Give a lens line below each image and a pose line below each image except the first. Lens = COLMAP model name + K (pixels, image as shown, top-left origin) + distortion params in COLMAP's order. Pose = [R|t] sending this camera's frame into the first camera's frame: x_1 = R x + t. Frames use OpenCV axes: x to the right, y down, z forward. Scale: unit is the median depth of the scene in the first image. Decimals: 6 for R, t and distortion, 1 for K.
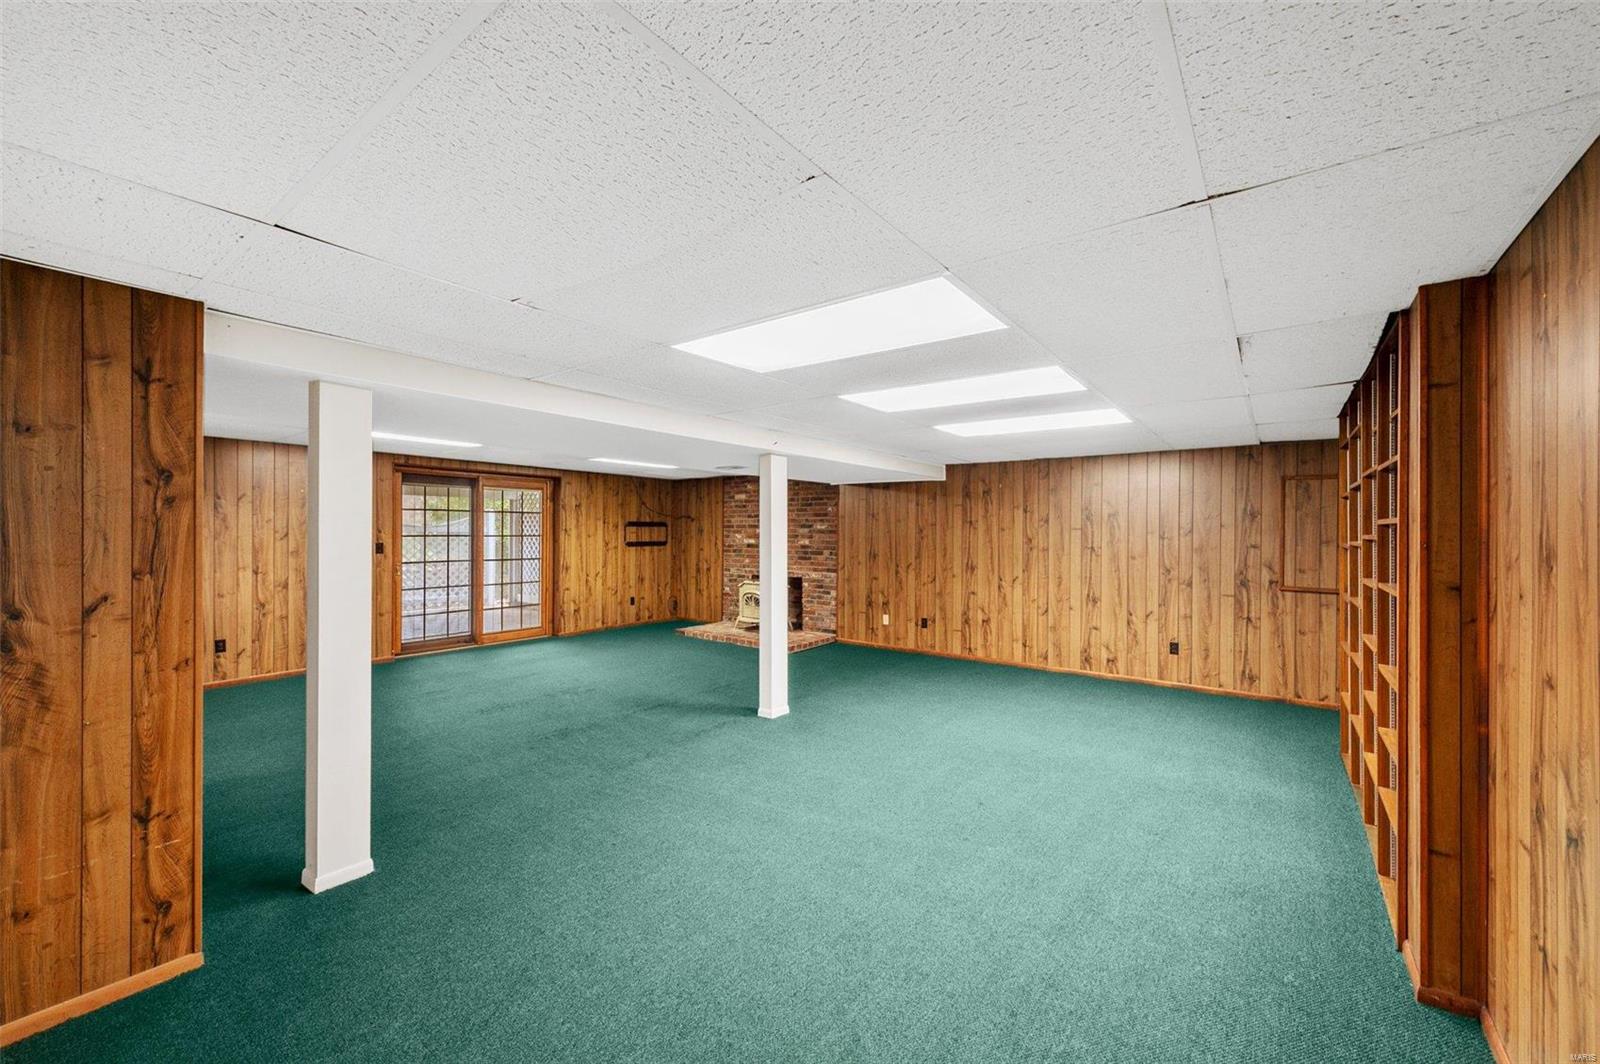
lens RADIAL K [[635.5, 0, 795.8], [0, 635.5, 537.3], [0, 0, 1]] dist [0.010009, -0.003212]
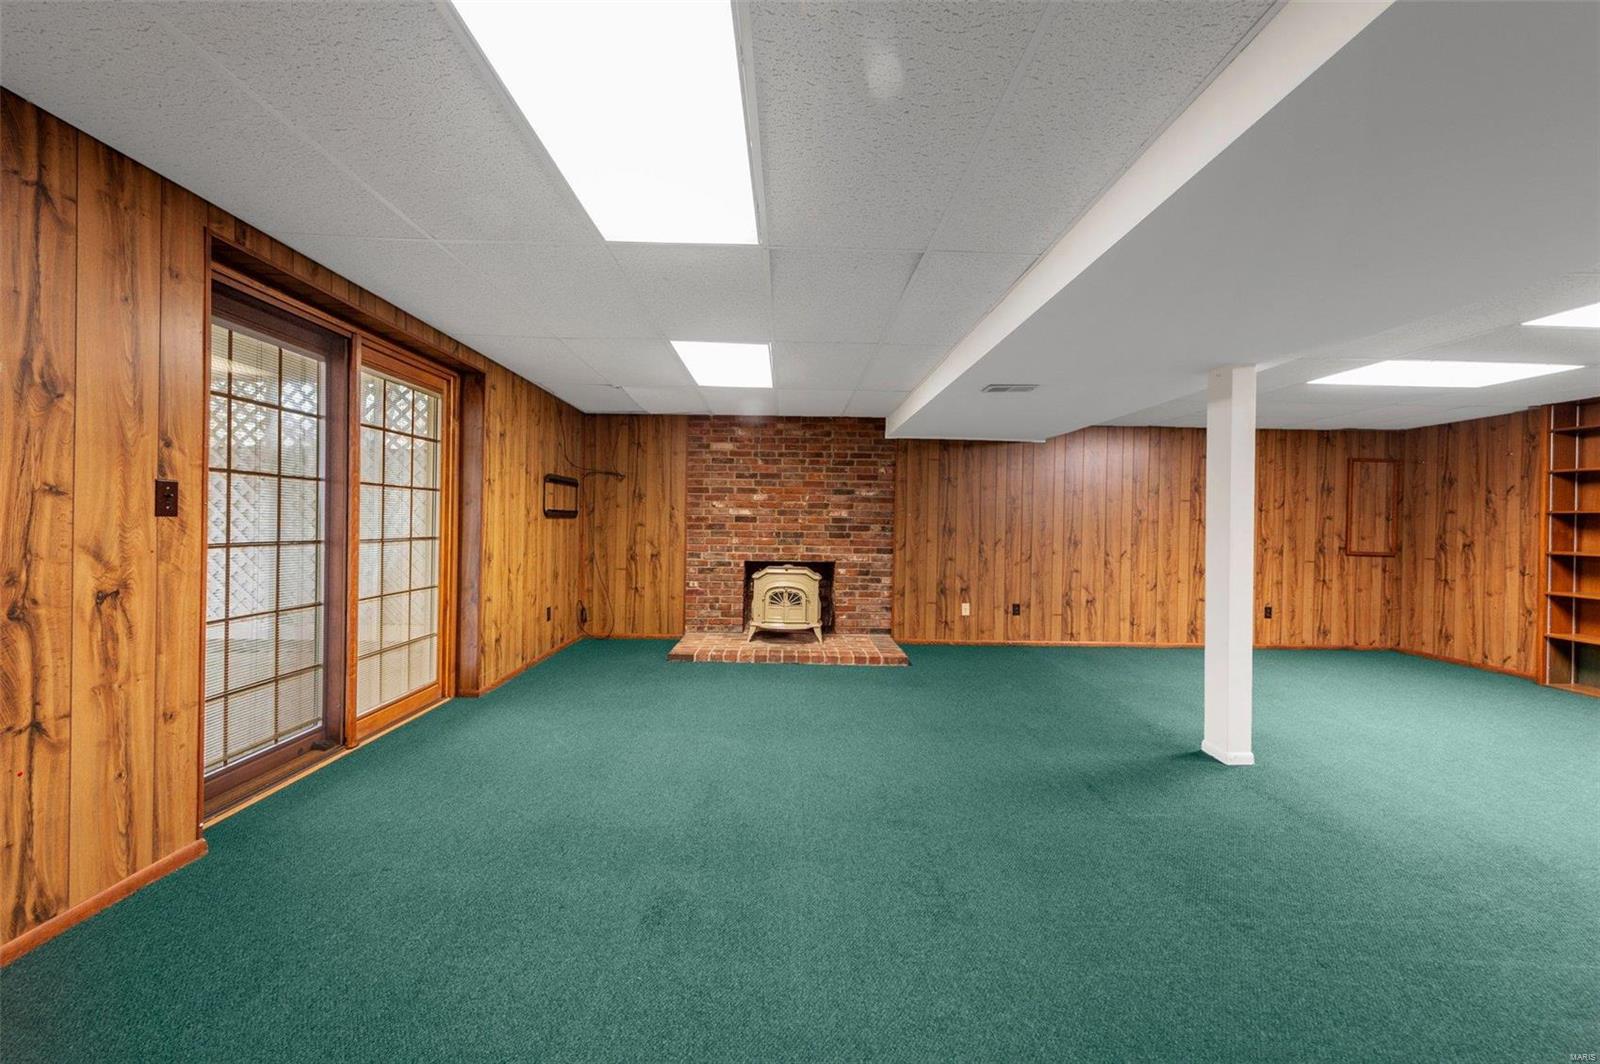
lens RADIAL K [[635.5, 0, 796.2], [0, 635.5, 530.2], [0, 0, 1]] dist [0.010009, -0.003212]
pose [[0.778179, 0.001163, 0.628042, -0.514281], [-0.005491, 0.999973, 0.004951, 0.024544], [-0.628019, -0.007301, 0.778164, 0.484099]]
